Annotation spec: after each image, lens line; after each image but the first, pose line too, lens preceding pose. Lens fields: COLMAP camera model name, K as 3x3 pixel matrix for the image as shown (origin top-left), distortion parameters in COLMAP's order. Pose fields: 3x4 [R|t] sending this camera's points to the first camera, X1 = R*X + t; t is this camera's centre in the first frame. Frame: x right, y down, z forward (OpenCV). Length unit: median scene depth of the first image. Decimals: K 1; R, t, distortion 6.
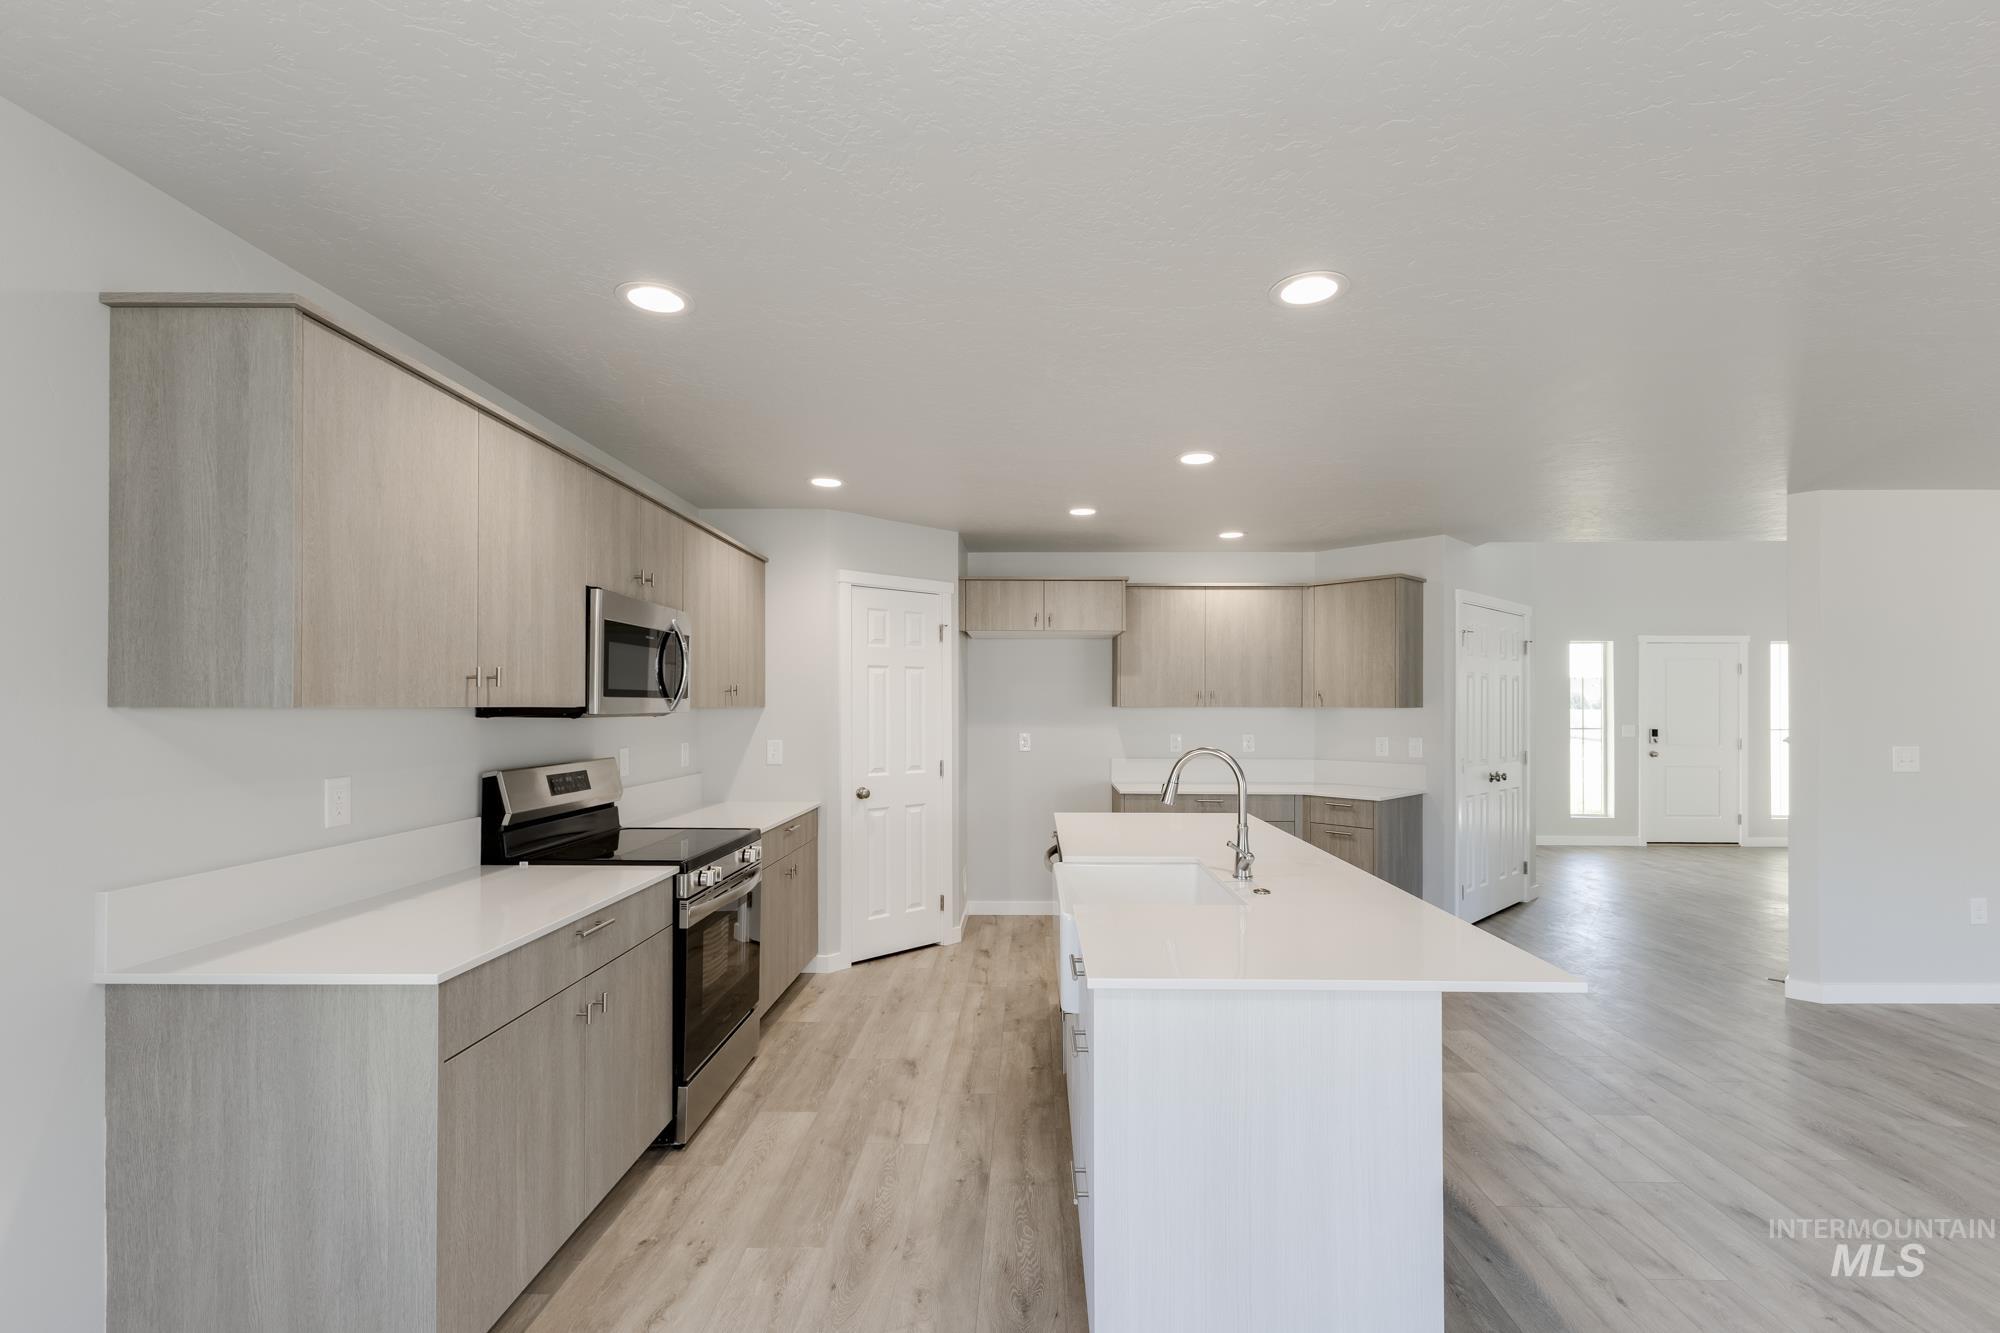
lens RADIAL K [[871.5, 0, 1010.8], [0, 871.5, 696.8], [0, 0, 1]] dist [-0.010781, 0.000140]
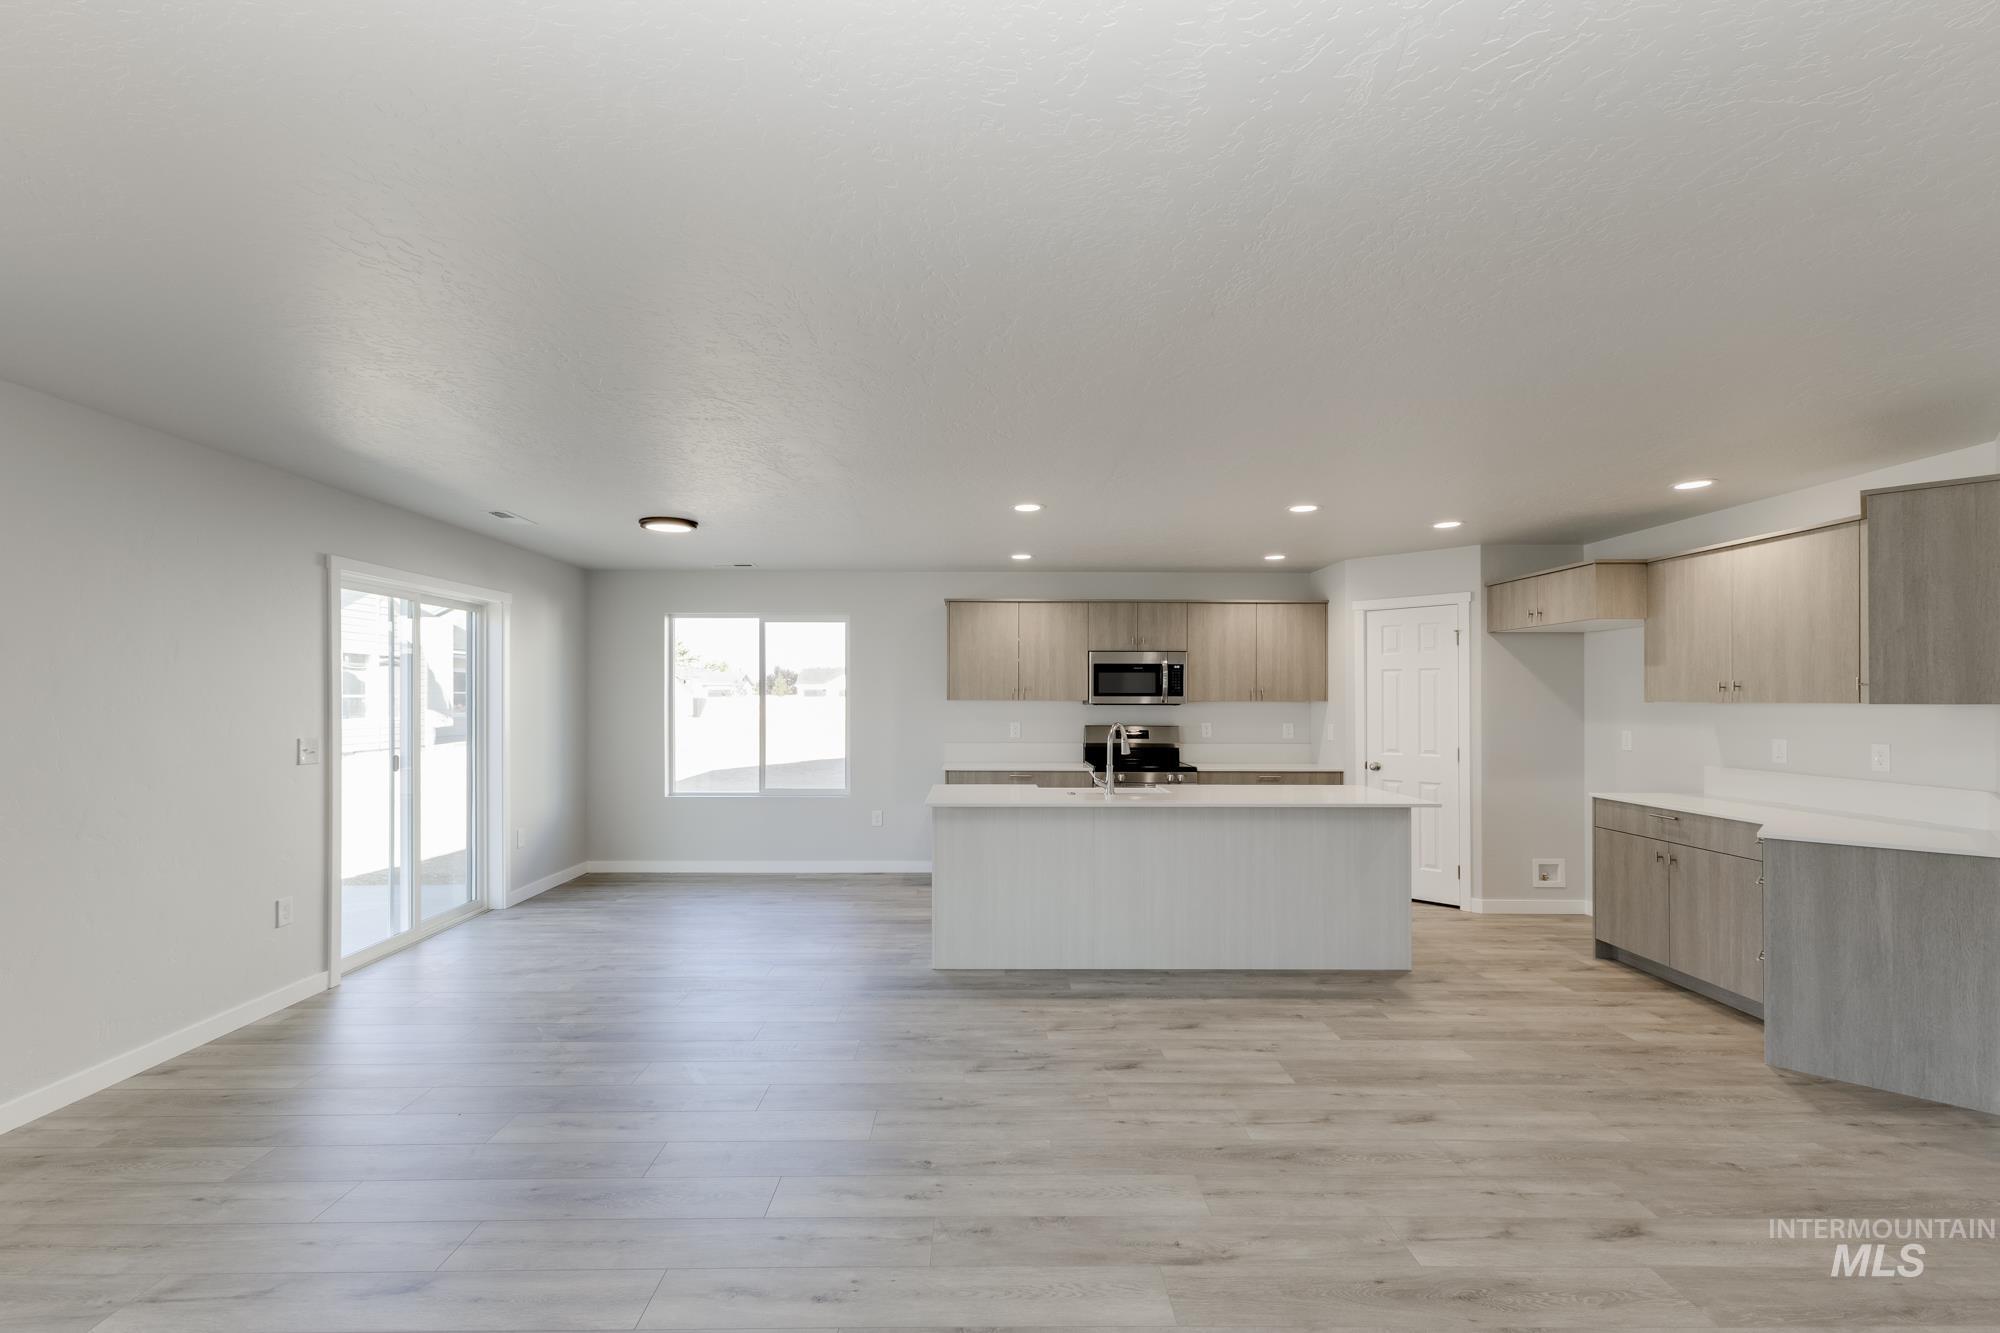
lens RADIAL K [[871.5, 0, 967.0], [0, 871.5, 675.5], [0, 0, 1]] dist [-0.010781, 0.000140]
pose [[0.017253, -0.026682, -0.999495, 1.168311], [0.009244, 0.999605, -0.026525, 0.002509], [0.999808, -0.008781, 0.017493, 0.371483]]
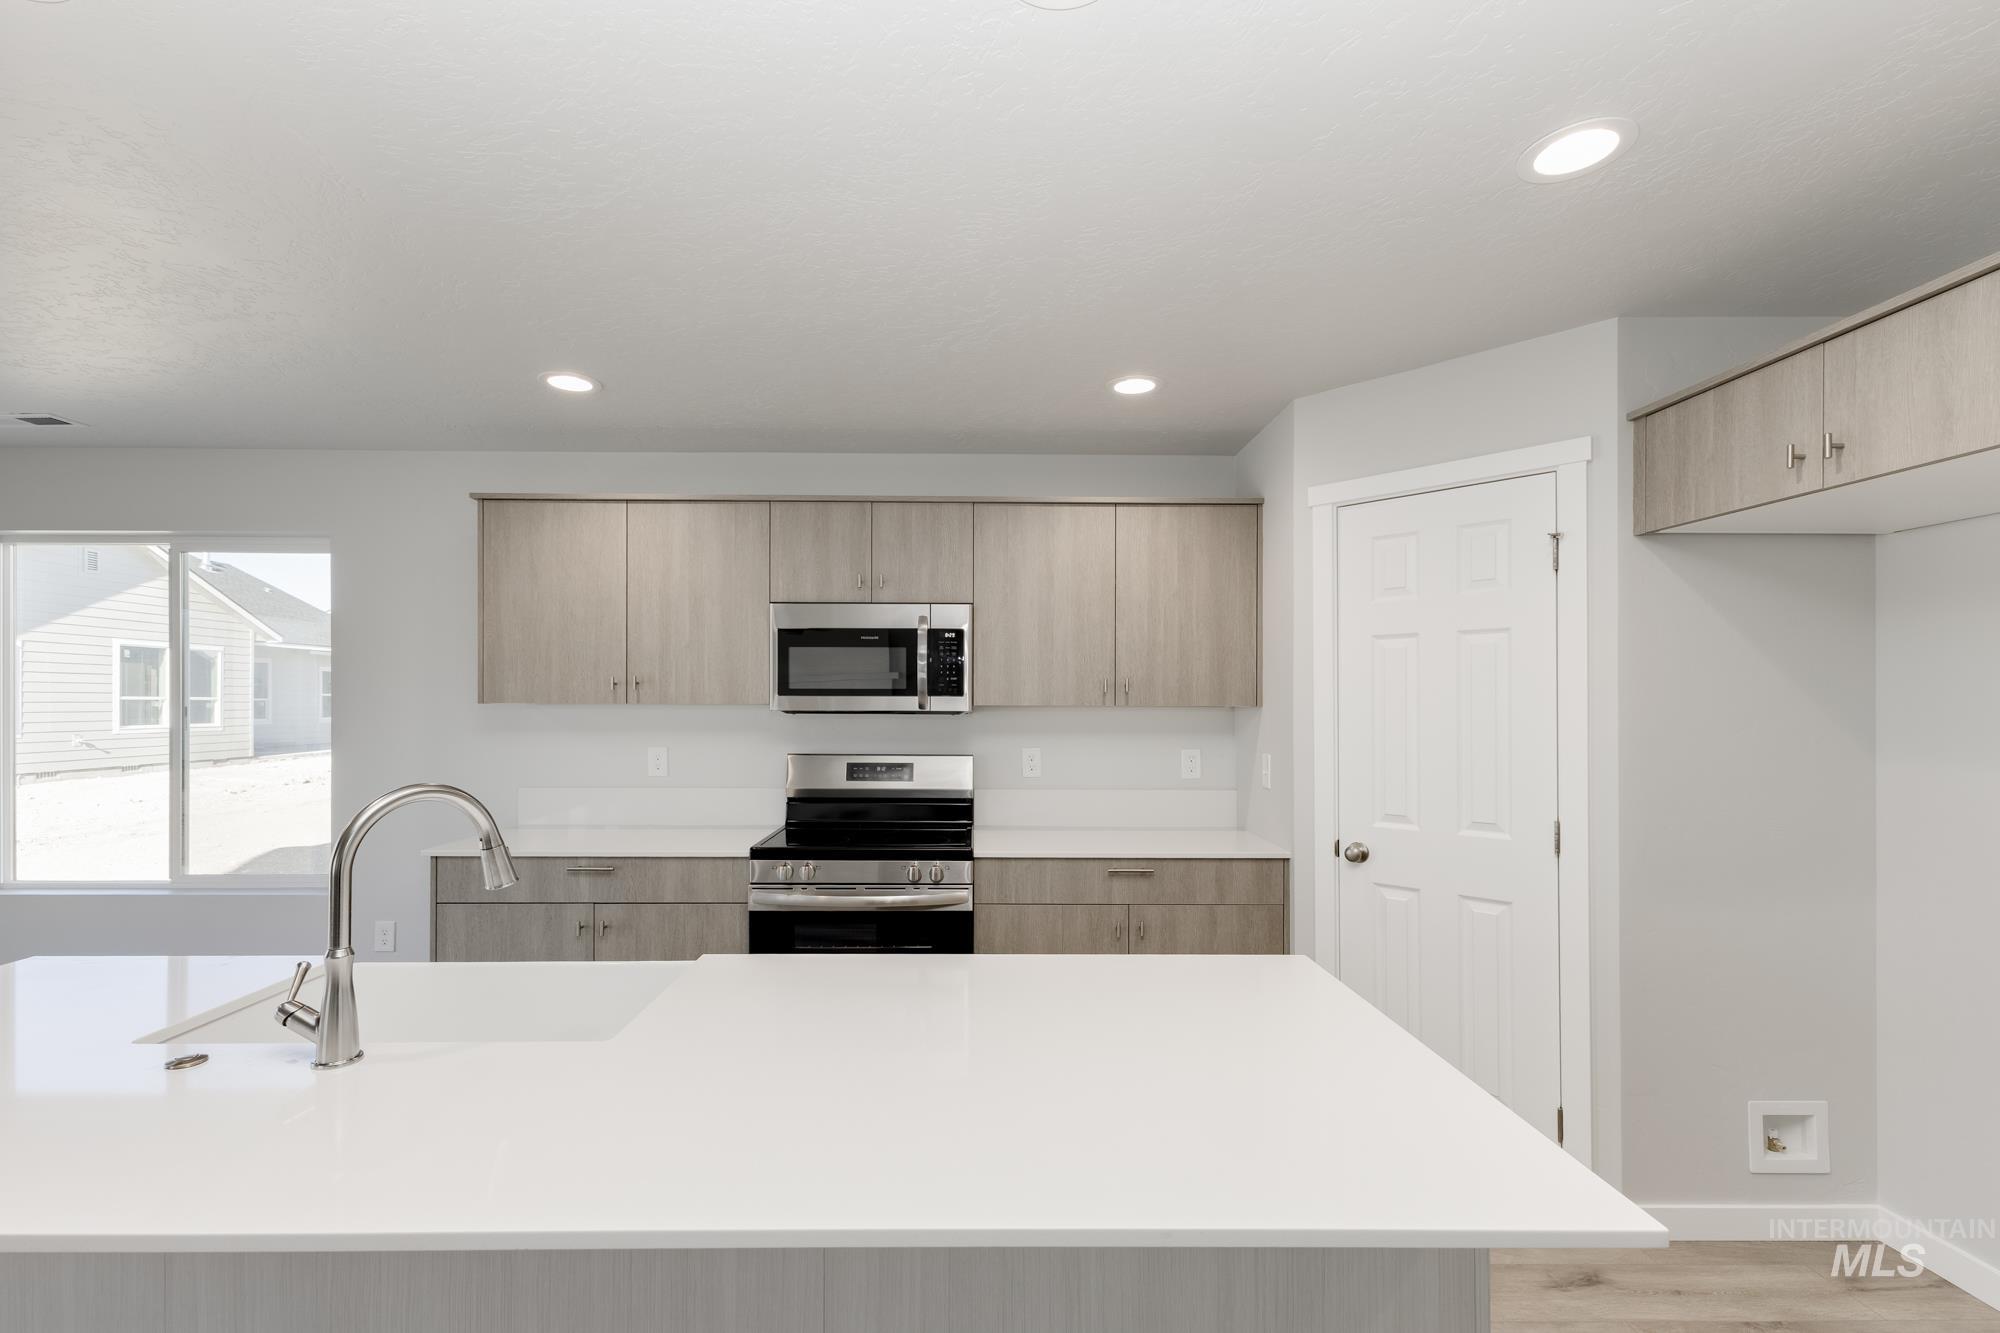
lens RADIAL K [[871.5, 0, 965.8], [0, 871.5, 686.3], [0, 0, 1]] dist [-0.010781, 0.000140]
pose [[0.024925, -0.021119, -0.999466, 0.422783], [0.008589, 0.999744, -0.020910, 0.008707], [0.999652, -0.008063, 0.025100, 0.742334]]
